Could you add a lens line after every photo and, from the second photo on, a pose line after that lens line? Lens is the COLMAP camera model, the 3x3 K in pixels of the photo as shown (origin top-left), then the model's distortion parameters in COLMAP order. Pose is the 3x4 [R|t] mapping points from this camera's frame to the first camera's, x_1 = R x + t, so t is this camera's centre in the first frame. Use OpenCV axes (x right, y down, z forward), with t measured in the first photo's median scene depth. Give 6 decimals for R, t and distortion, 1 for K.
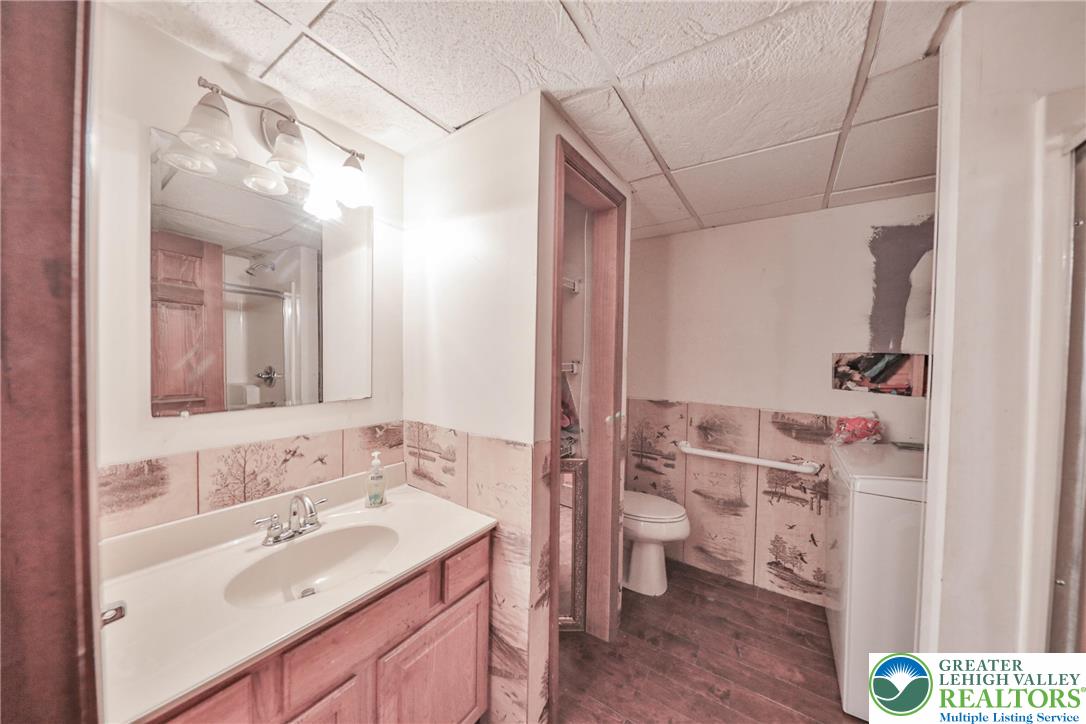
lens RADIAL K [[361.7, 0, 540.9], [0, 361.7, 362.9], [0, 0, 1]] dist [-0.010560, -0.000048]
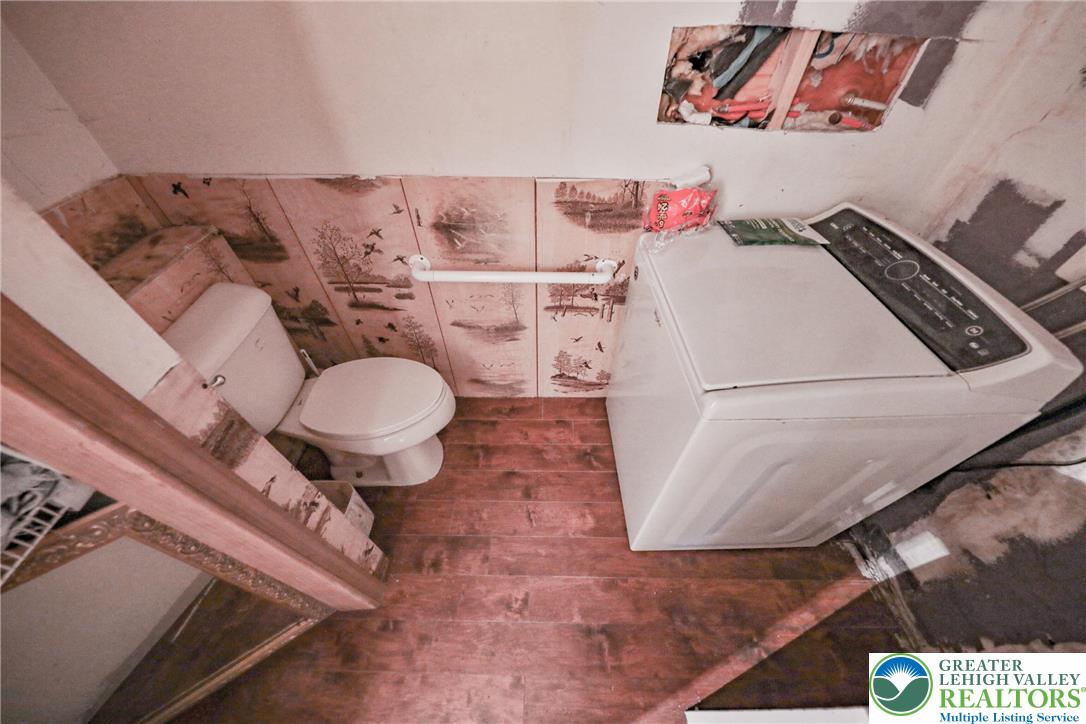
lens RADIAL K [[358.2, 0, 543.0], [0, 358.2, 362.0], [0, 0, 1]] dist [-0.001103, -0.000207]
pose [[0.826529, -0.415692, 0.379539, 0.329957], [0.023364, 0.699018, 0.714722, -0.053631], [-0.562409, -0.581871, 0.587471, 0.568177]]
